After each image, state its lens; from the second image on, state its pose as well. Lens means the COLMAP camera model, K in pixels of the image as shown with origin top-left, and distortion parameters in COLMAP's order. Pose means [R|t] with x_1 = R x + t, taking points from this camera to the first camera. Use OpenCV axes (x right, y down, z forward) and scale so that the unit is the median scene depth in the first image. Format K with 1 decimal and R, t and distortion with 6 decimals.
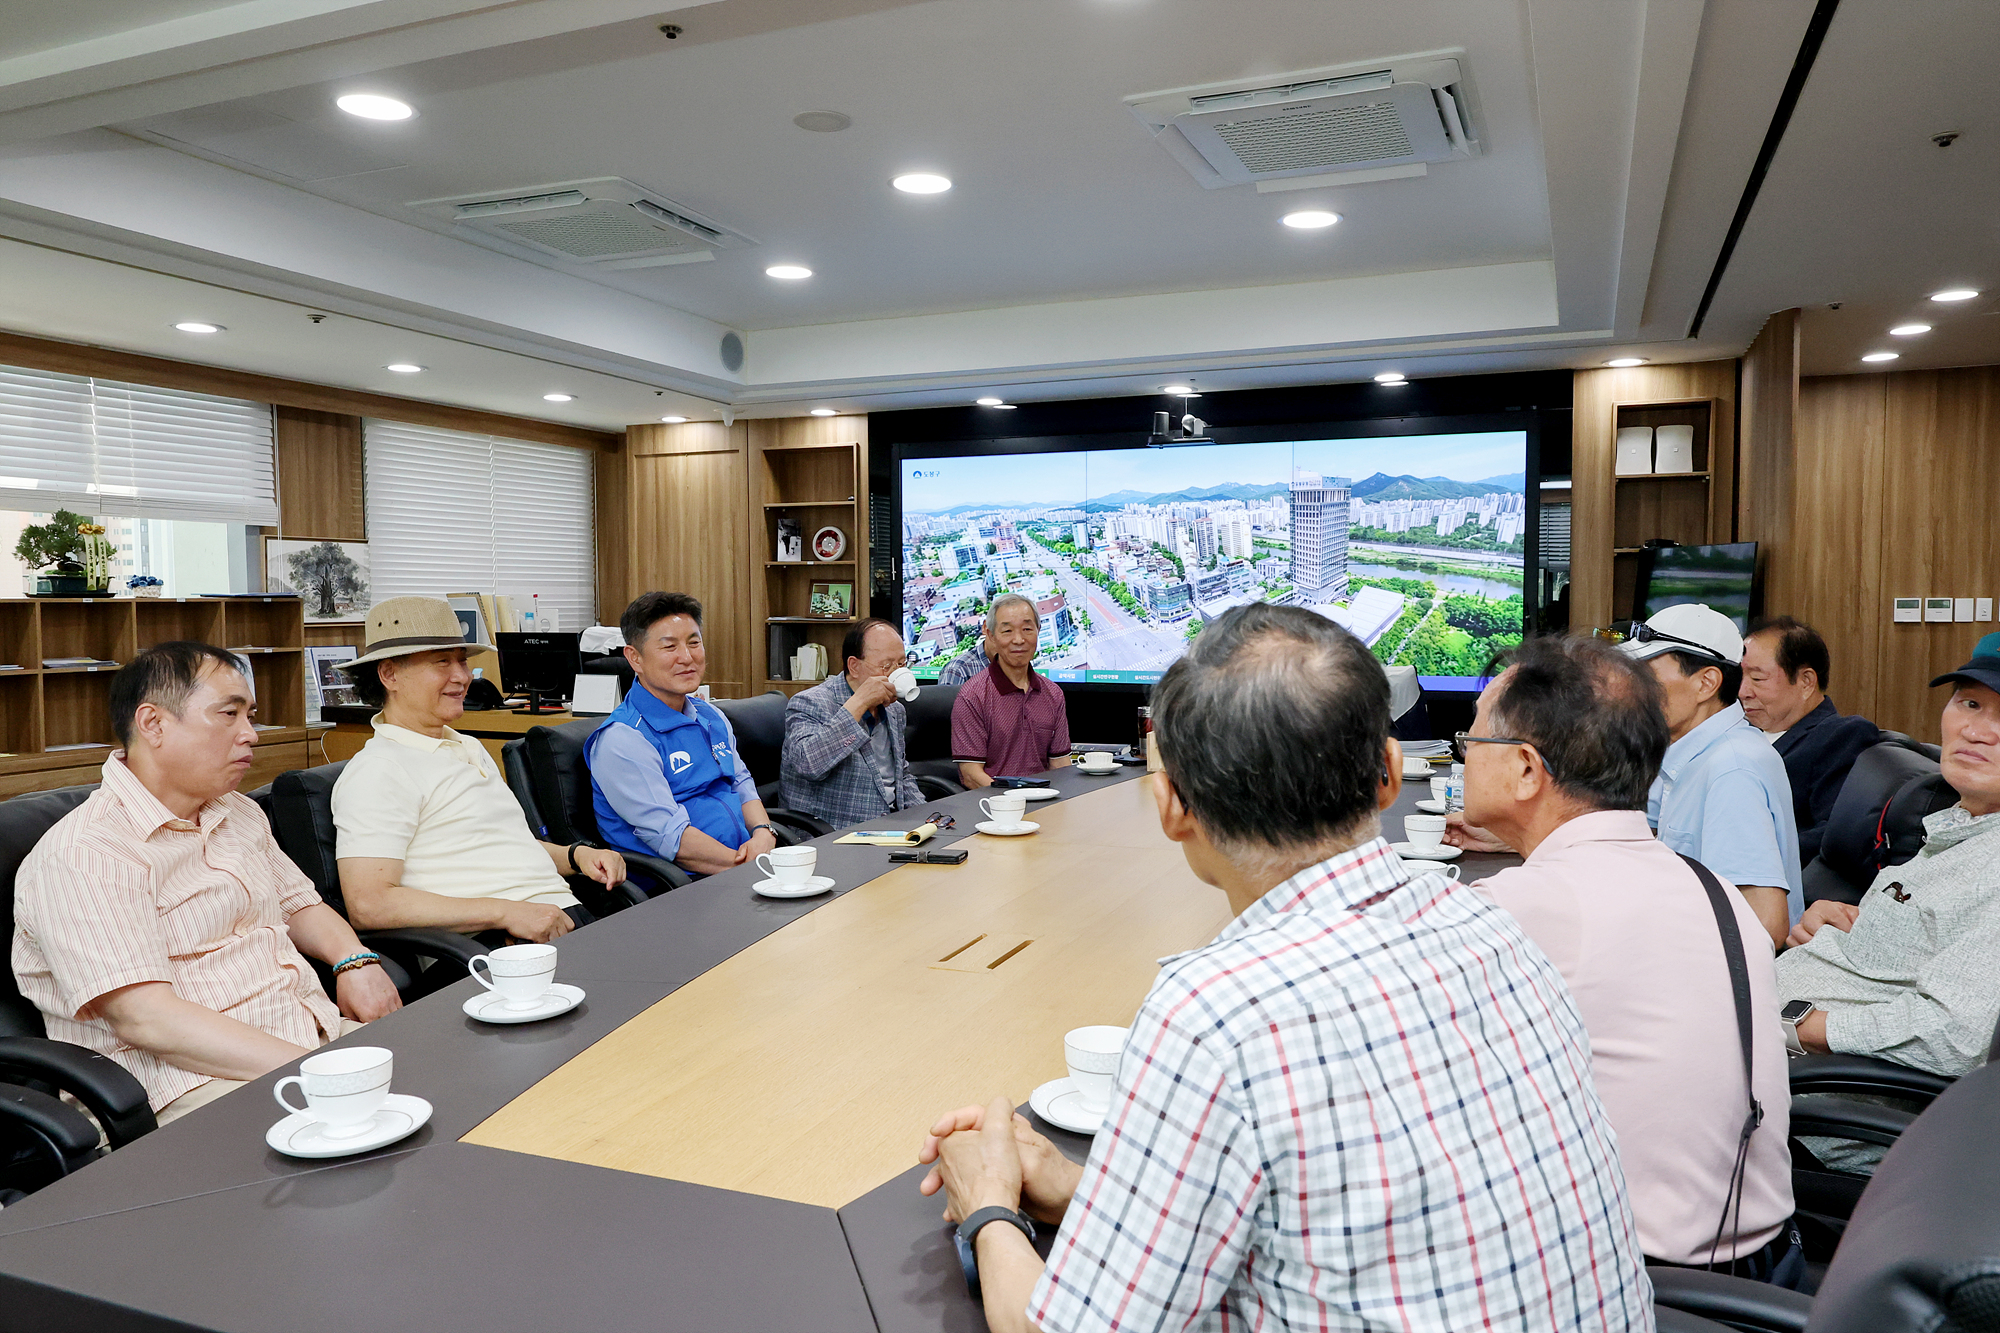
lens RADIAL K [[1320.3, 0, 1044.2], [0, 1320.3, 708.9], [0, 0, 1]] dist [0.046674, -0.007254]
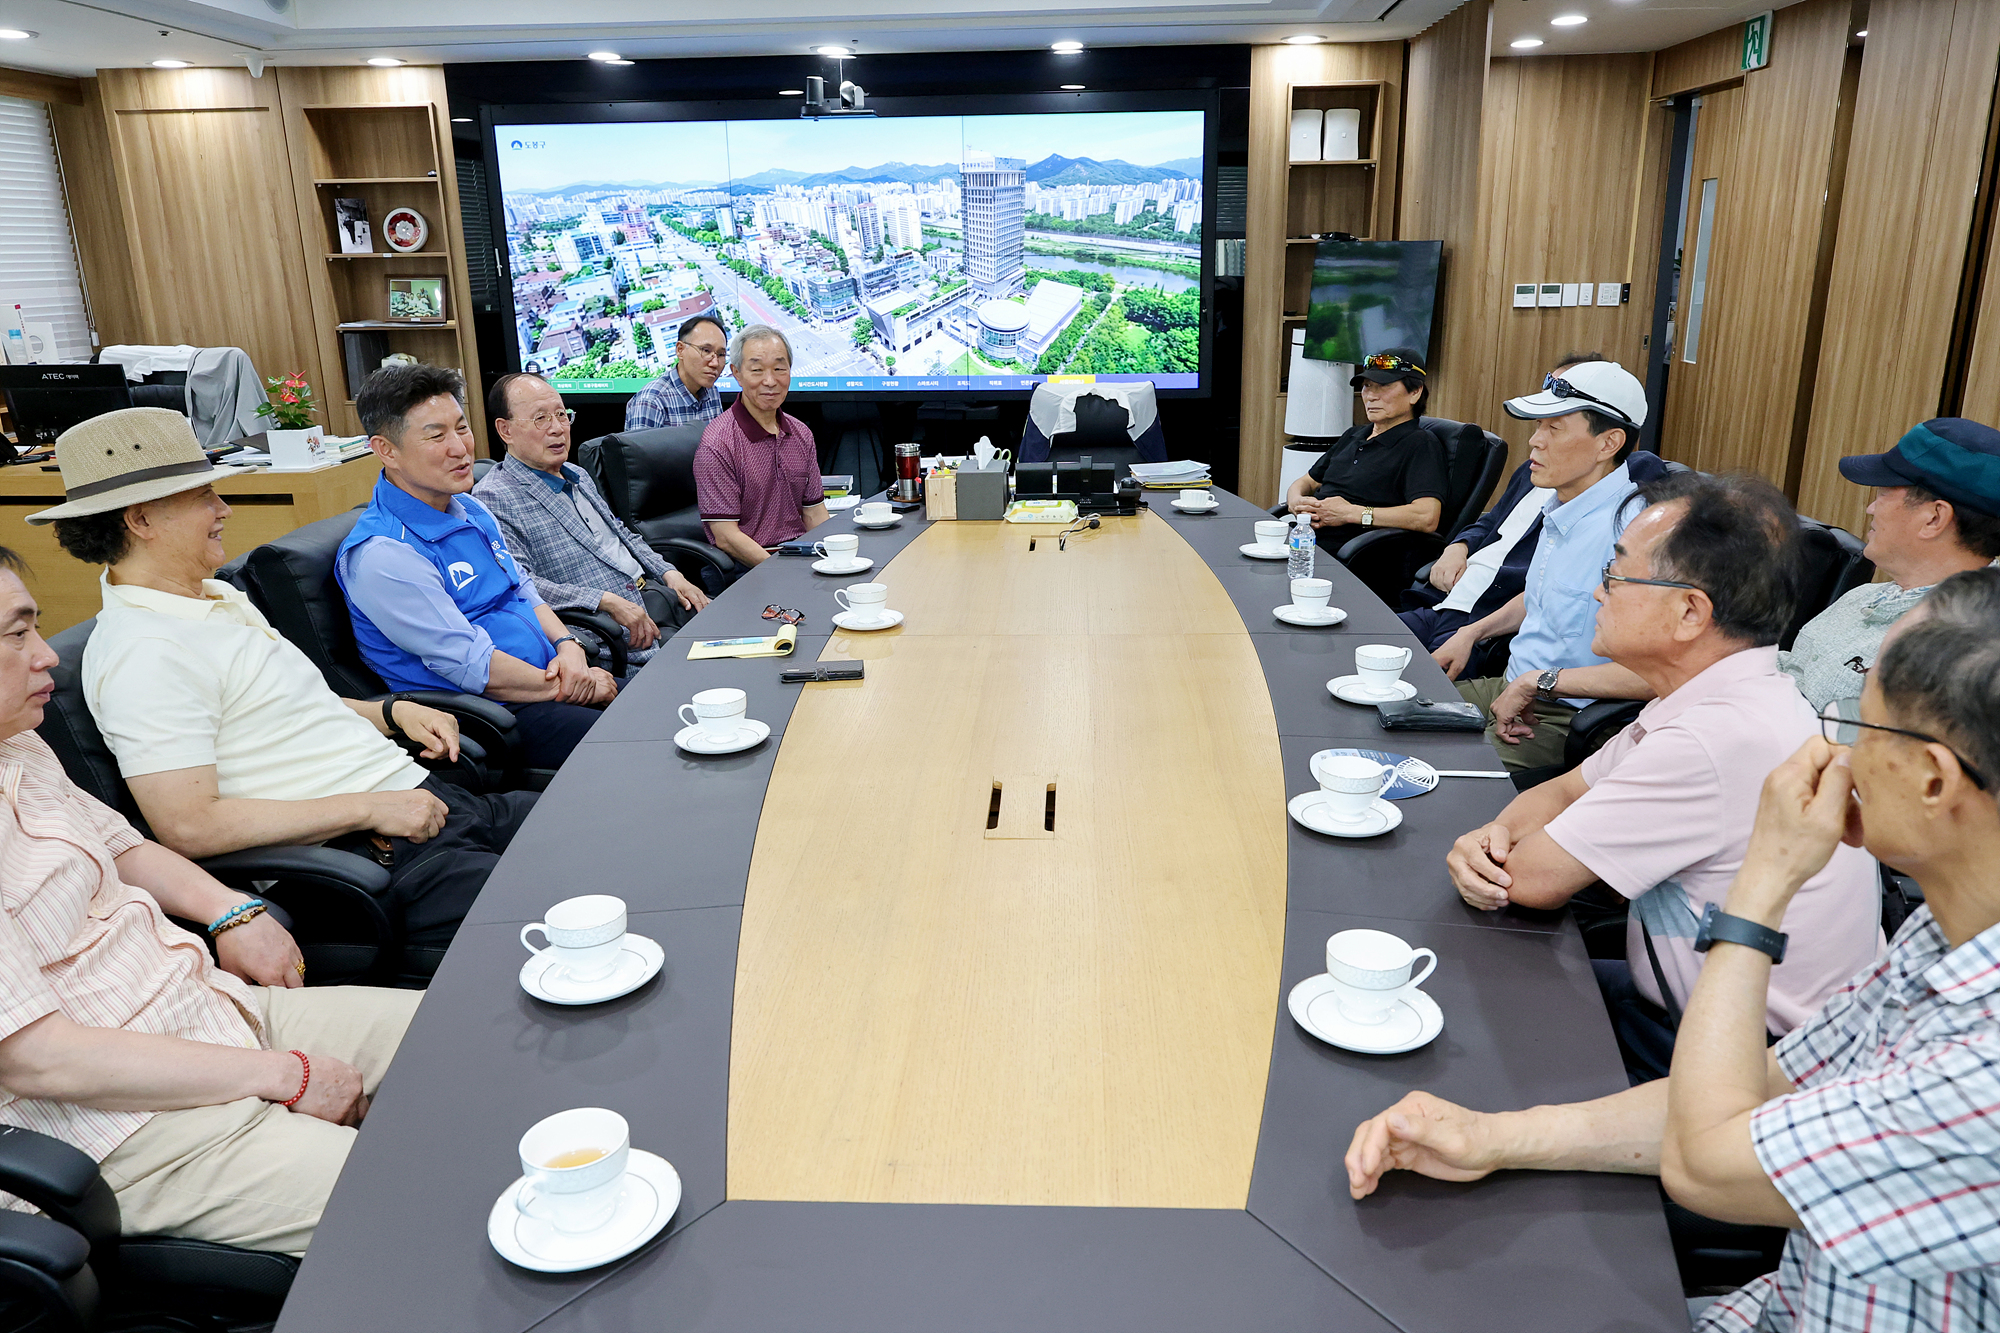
lens RADIAL K [[1320.3, 0, 1009.7], [0, 1320.3, 688.1], [0, 0, 1]] dist [0.046674, -0.007254]
pose [[0.949584, -0.115499, 0.291462, -0.101645], [0.044152, 0.969667, 0.240408, -0.039313], [-0.310389, -0.215419, 0.925880, 0.050143]]
